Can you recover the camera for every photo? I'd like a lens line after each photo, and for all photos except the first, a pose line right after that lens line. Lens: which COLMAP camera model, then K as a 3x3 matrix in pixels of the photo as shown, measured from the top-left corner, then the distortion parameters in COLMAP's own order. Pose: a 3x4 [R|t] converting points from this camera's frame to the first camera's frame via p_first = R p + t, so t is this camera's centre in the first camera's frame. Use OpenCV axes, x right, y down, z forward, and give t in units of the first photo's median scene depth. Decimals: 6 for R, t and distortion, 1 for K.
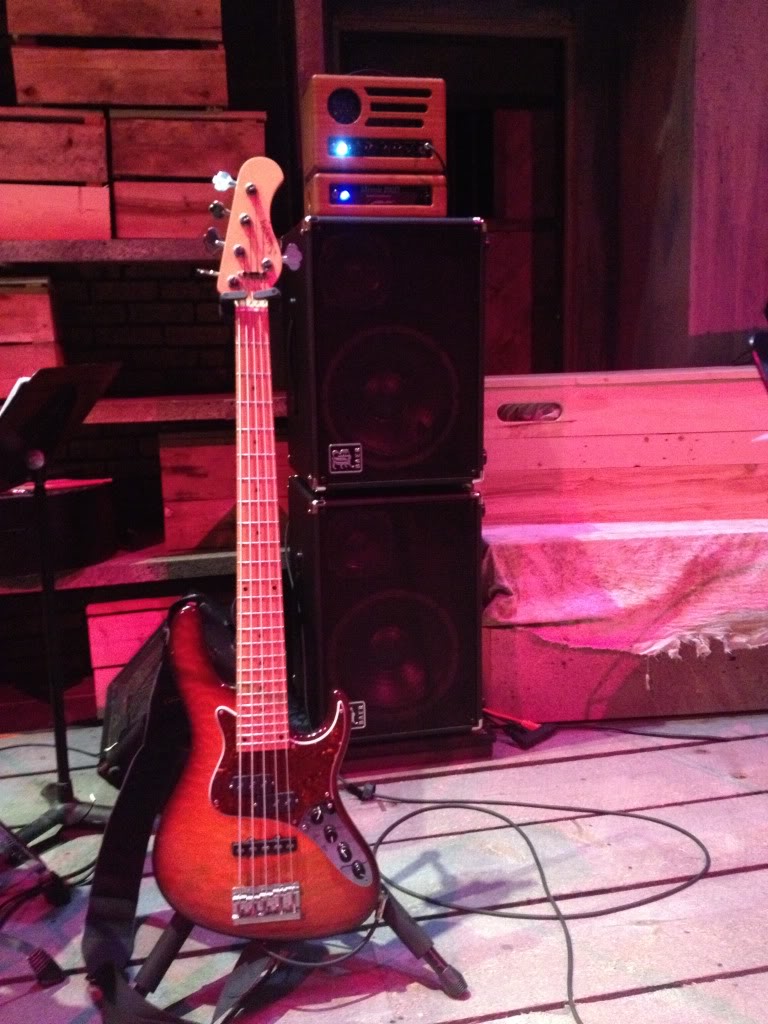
lens RADIAL K [[947.7, 0, 384.0], [0, 947.7, 512.0], [0, 0, 1]] dist [0.137328, -0.332035]
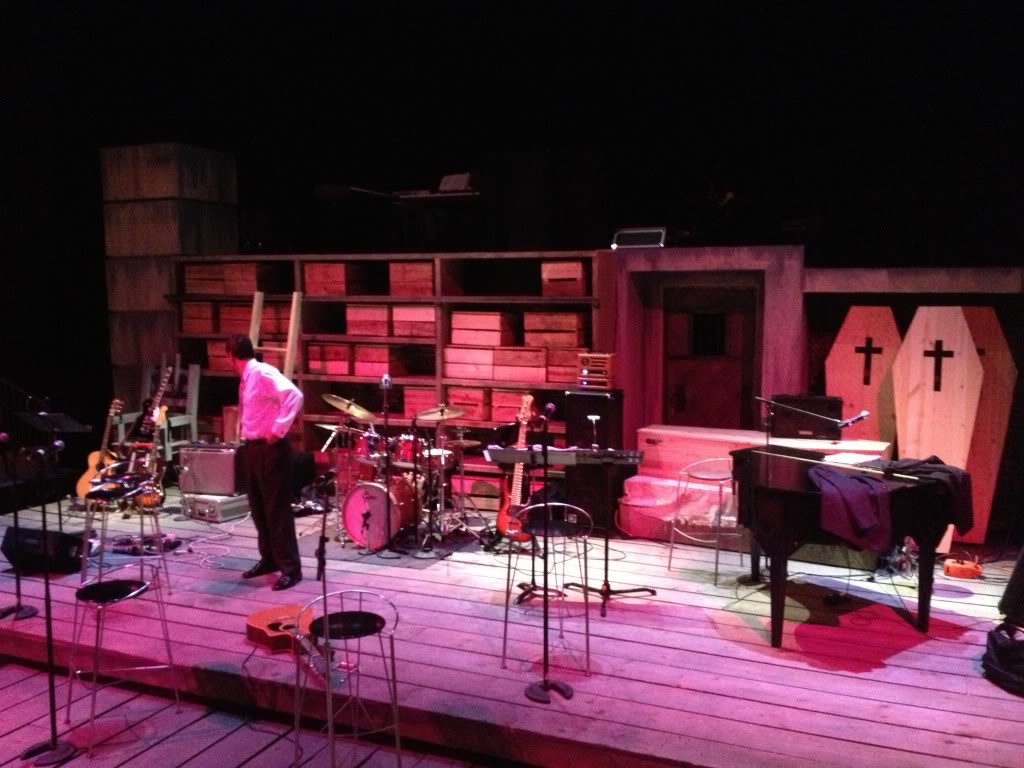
lens RADIAL K [[947.7, 0, 512.0], [0, 947.7, 384.0], [0, 0, 1]] dist [0.137328, -0.332035]
pose [[0.814517, 0.089105, -0.573256, 1.693410], [-0.122300, 0.992301, -0.019531, -0.190841], [0.567103, 0.086017, 0.819143, -2.040438]]
